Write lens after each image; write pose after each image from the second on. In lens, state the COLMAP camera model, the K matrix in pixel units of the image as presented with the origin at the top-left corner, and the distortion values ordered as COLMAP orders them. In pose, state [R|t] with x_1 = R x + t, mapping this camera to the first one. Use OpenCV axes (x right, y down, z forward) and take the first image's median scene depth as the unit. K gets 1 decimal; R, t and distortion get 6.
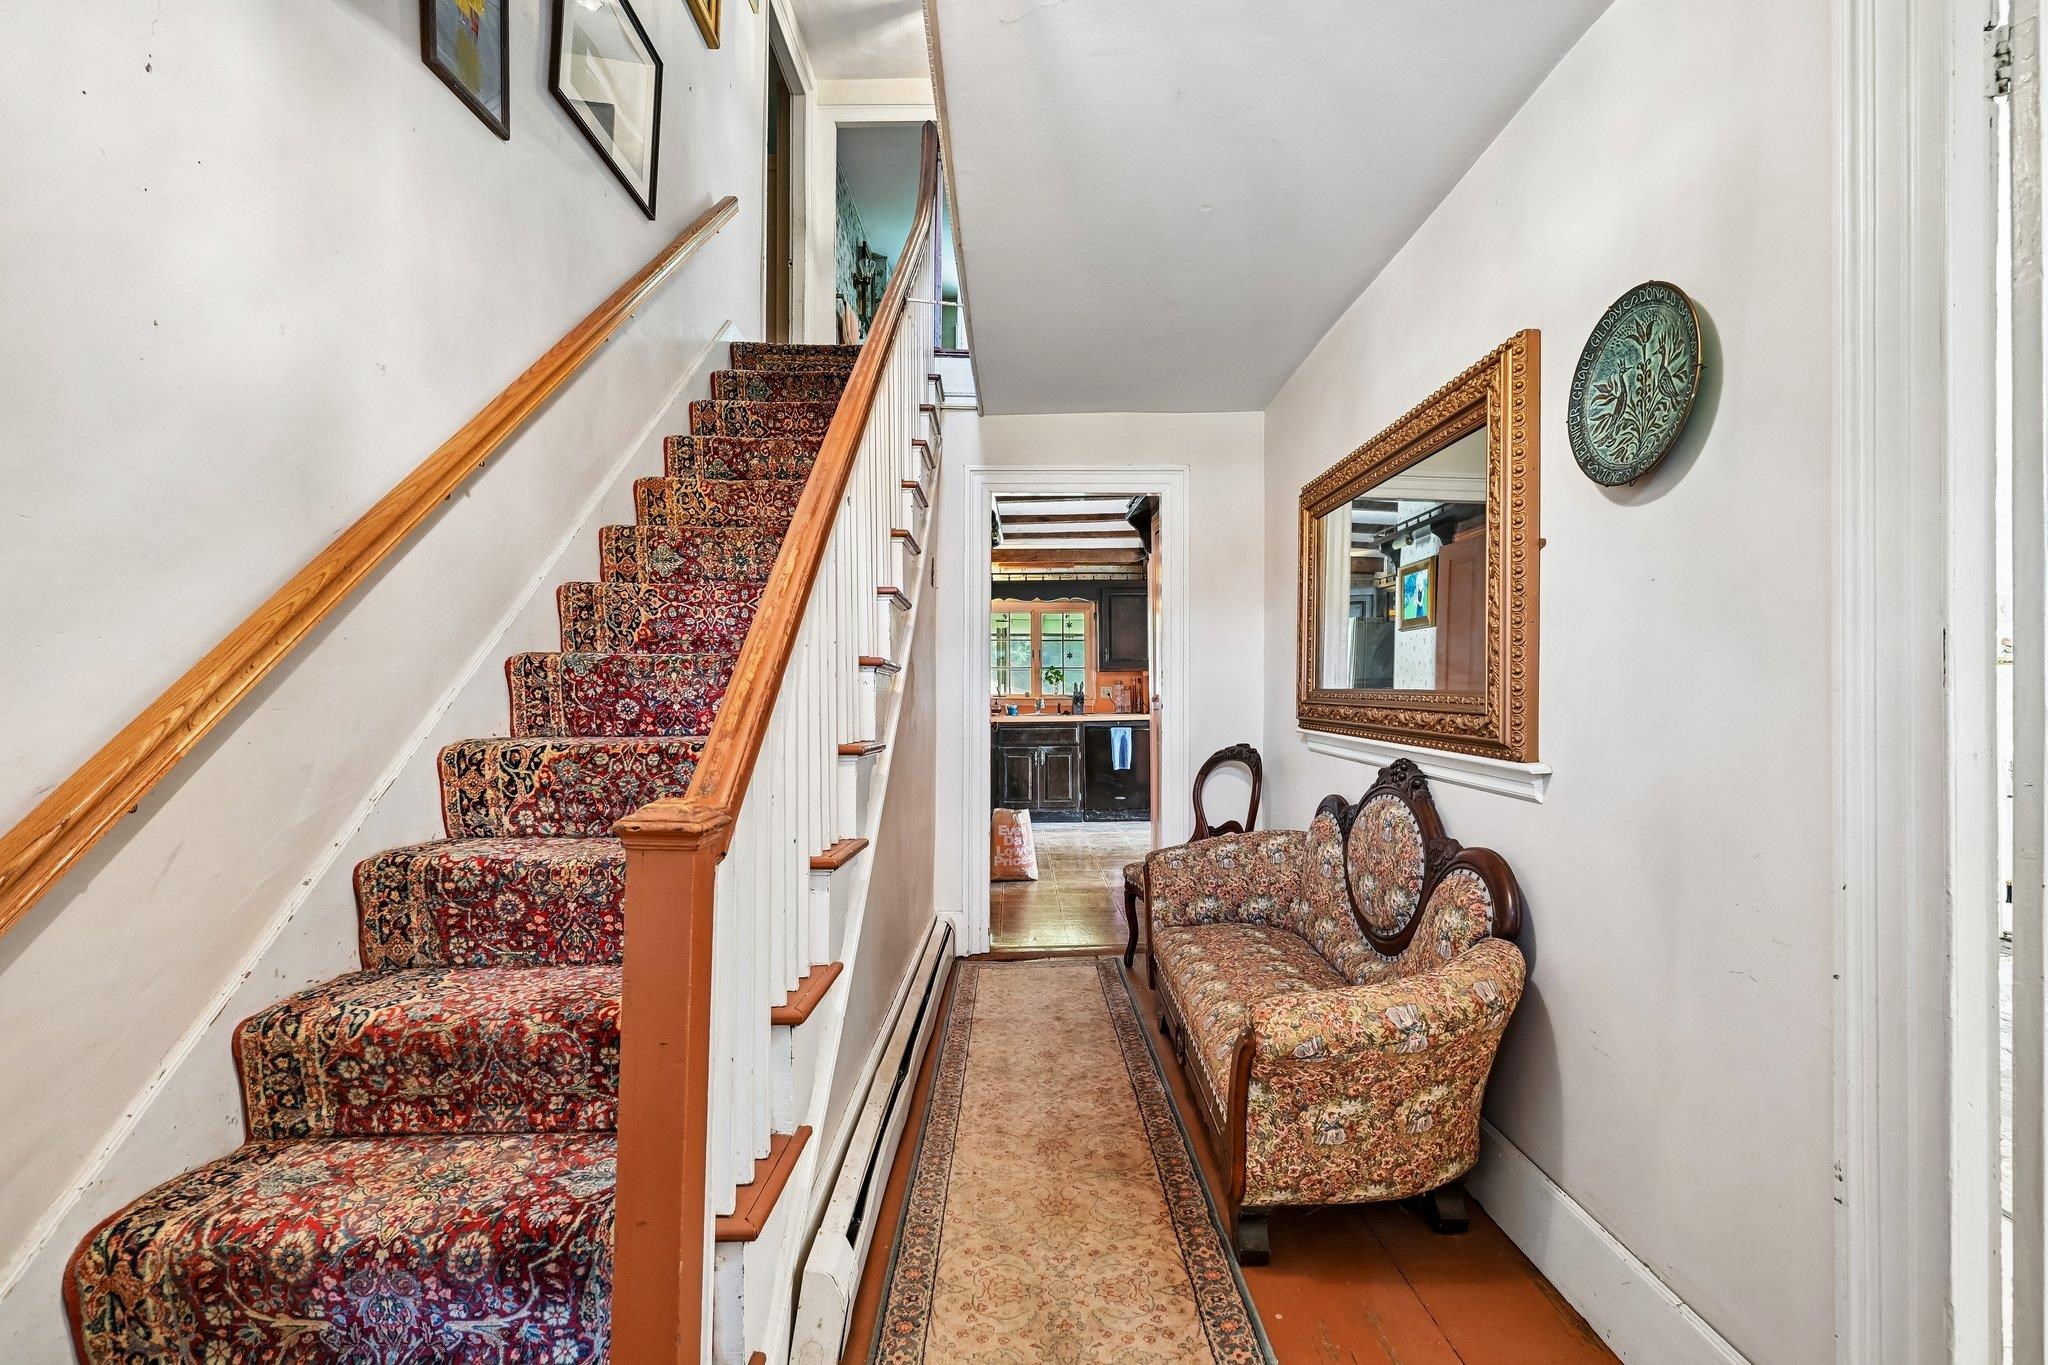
lens RADIAL K [[909.9, 0, 1025.4], [0, 909.9, 679.0], [0, 0, 1]] dist [0.000431, 0.000526]
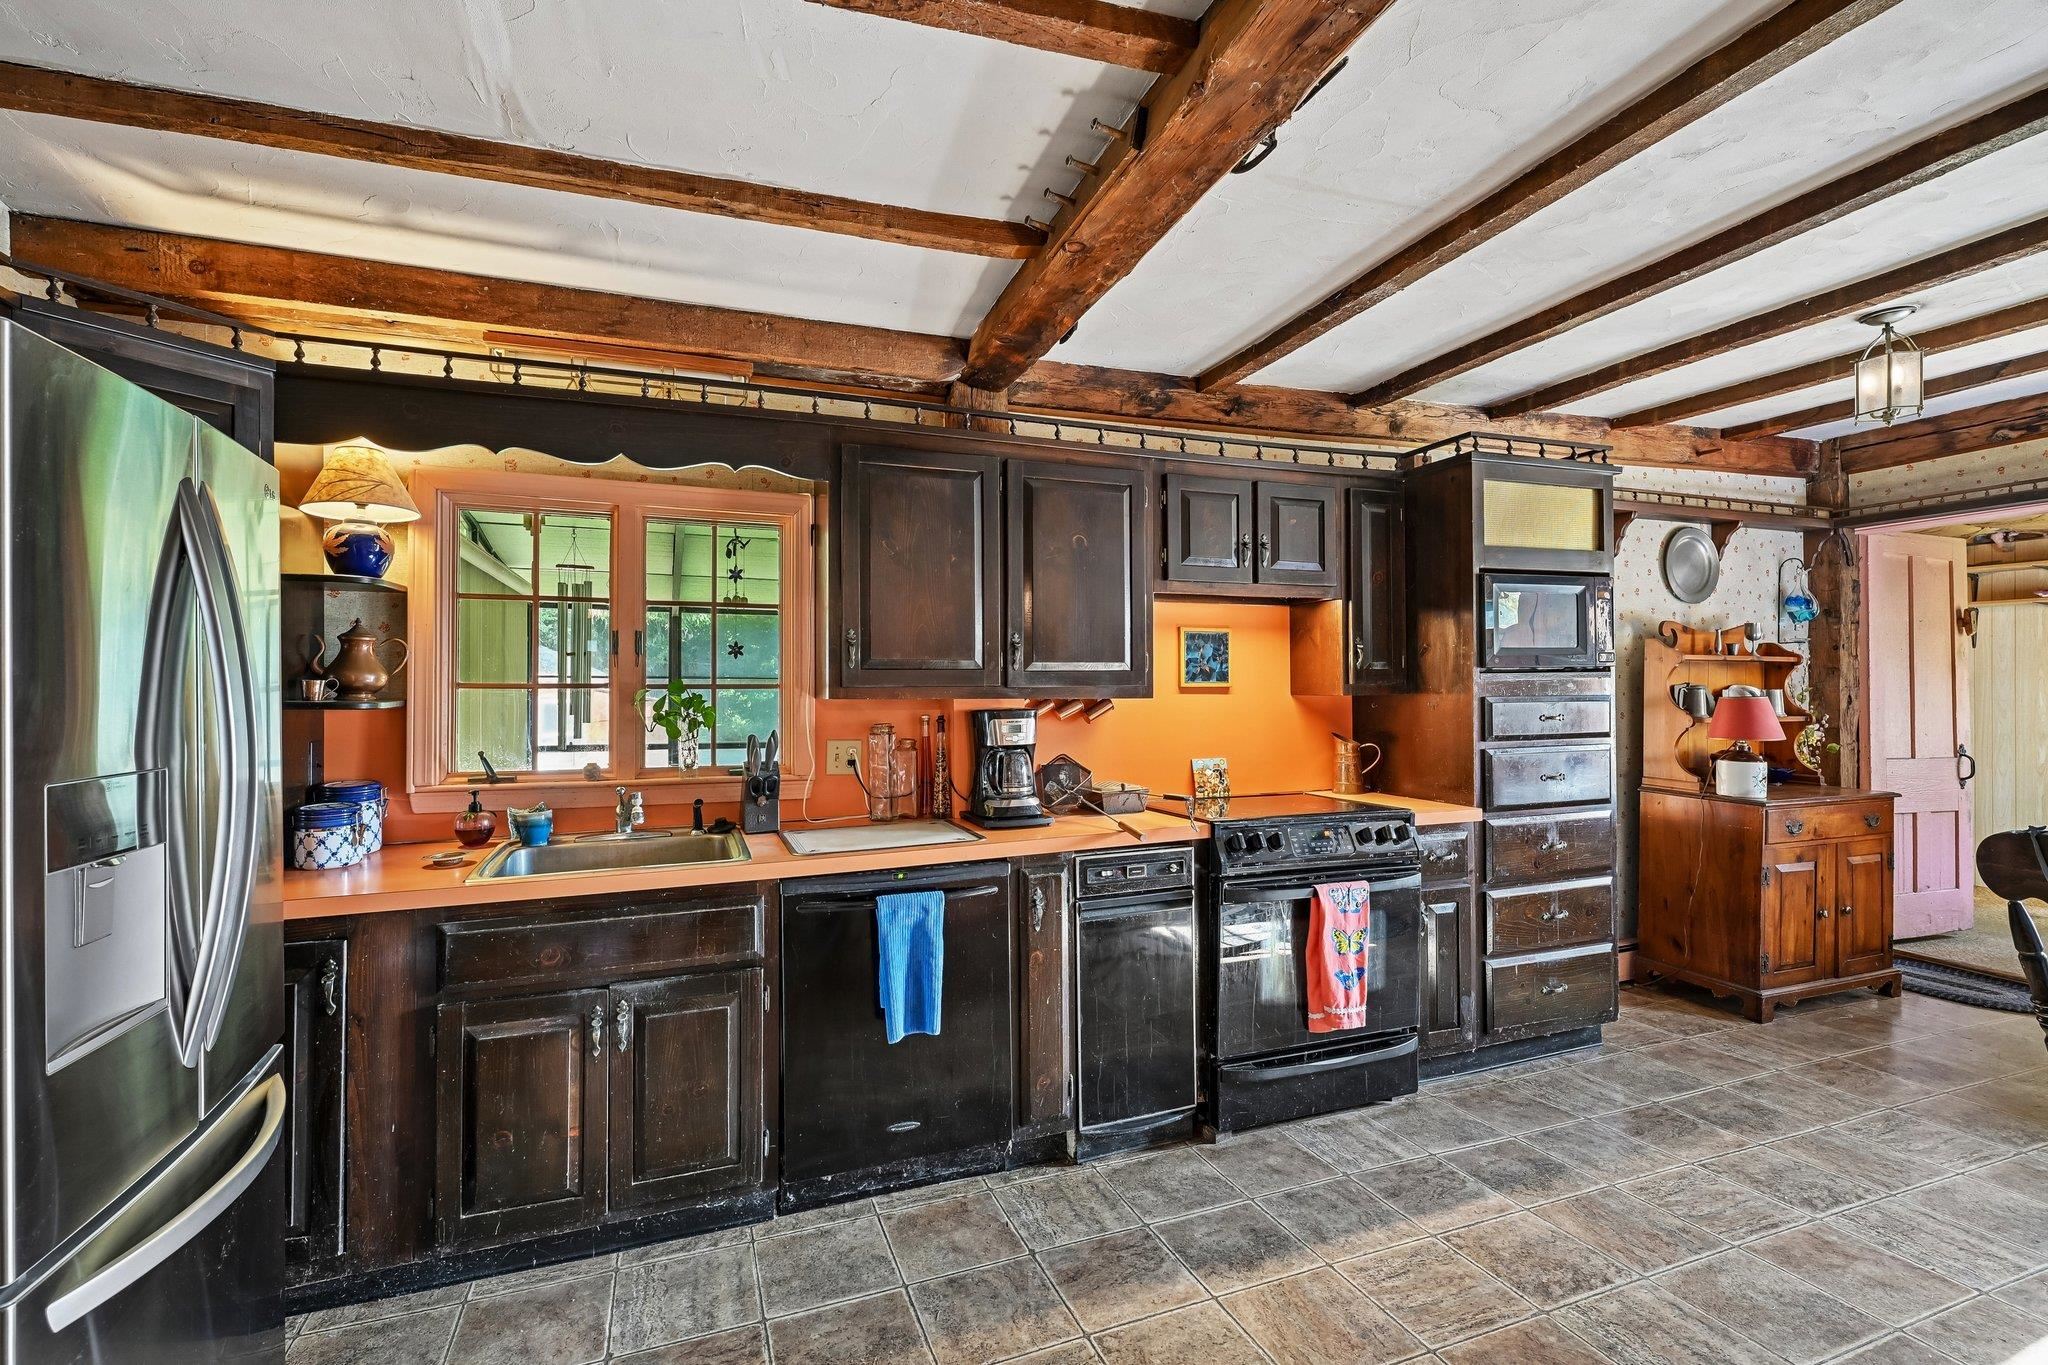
lens RADIAL K [[909.9, 0, 1025.4], [0, 909.9, 679.0], [0, 0, 1]] dist [0.000431, 0.000526]
pose [[0.942296, 0.005393, 0.334736, 0.040320], [-0.003331, 0.999972, -0.006734, -0.014016], [-0.334763, 0.005231, 0.942288, 0.701637]]
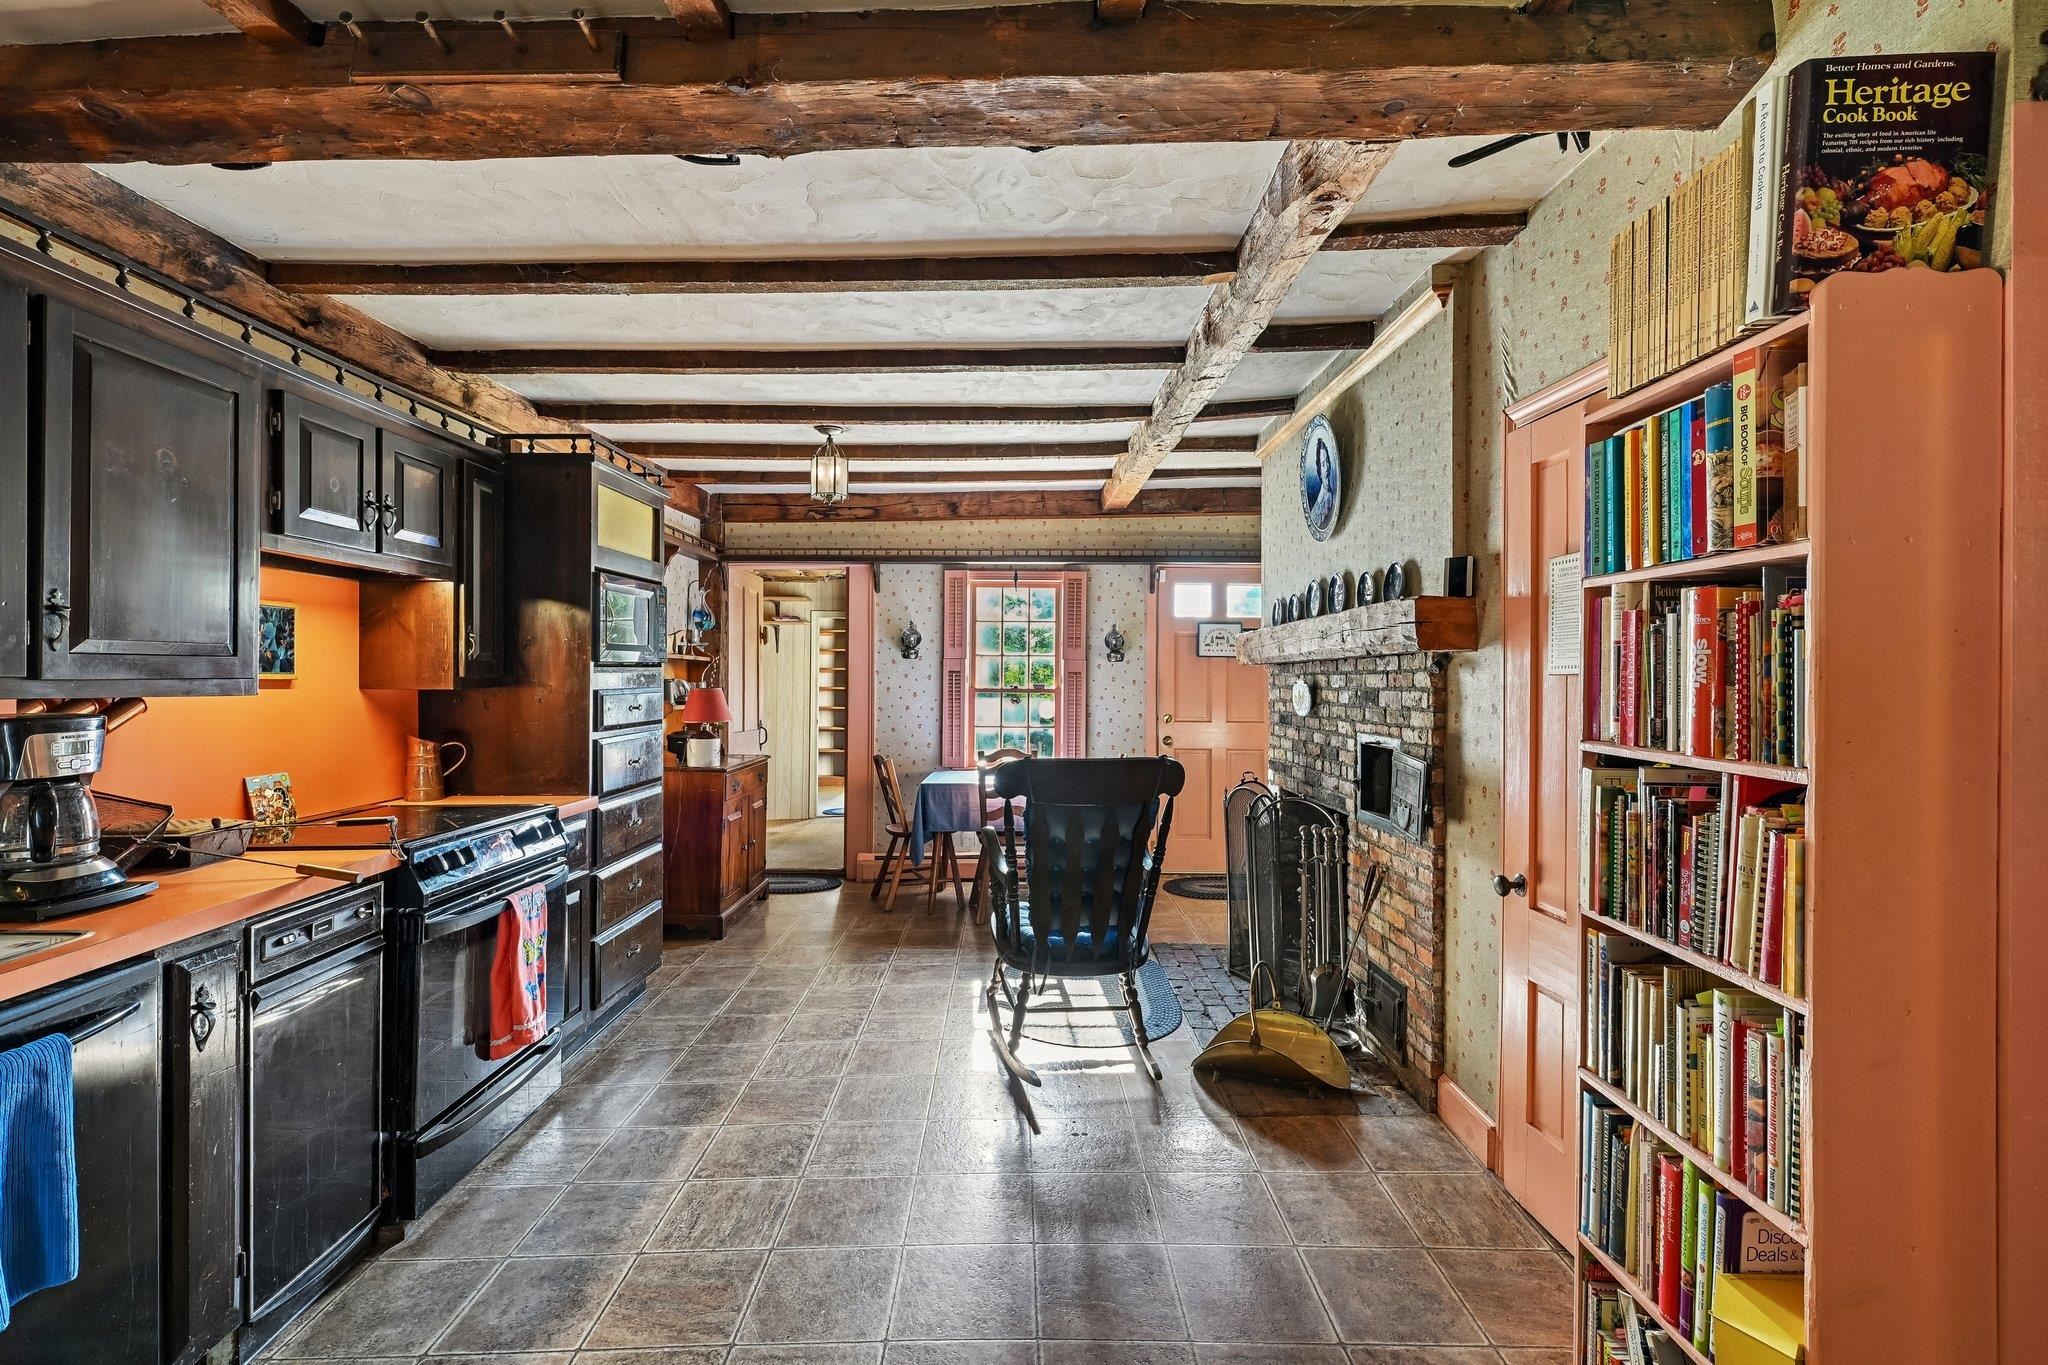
lens RADIAL K [[909.9, 0, 1025.4], [0, 909.9, 679.0], [0, 0, 1]] dist [0.000431, 0.000526]
pose [[0.021986, 0.004659, 0.999747, -0.054862], [-0.006408, 0.999969, -0.004519, -0.013851], [-0.999738, -0.006307, 0.022015, 0.807175]]
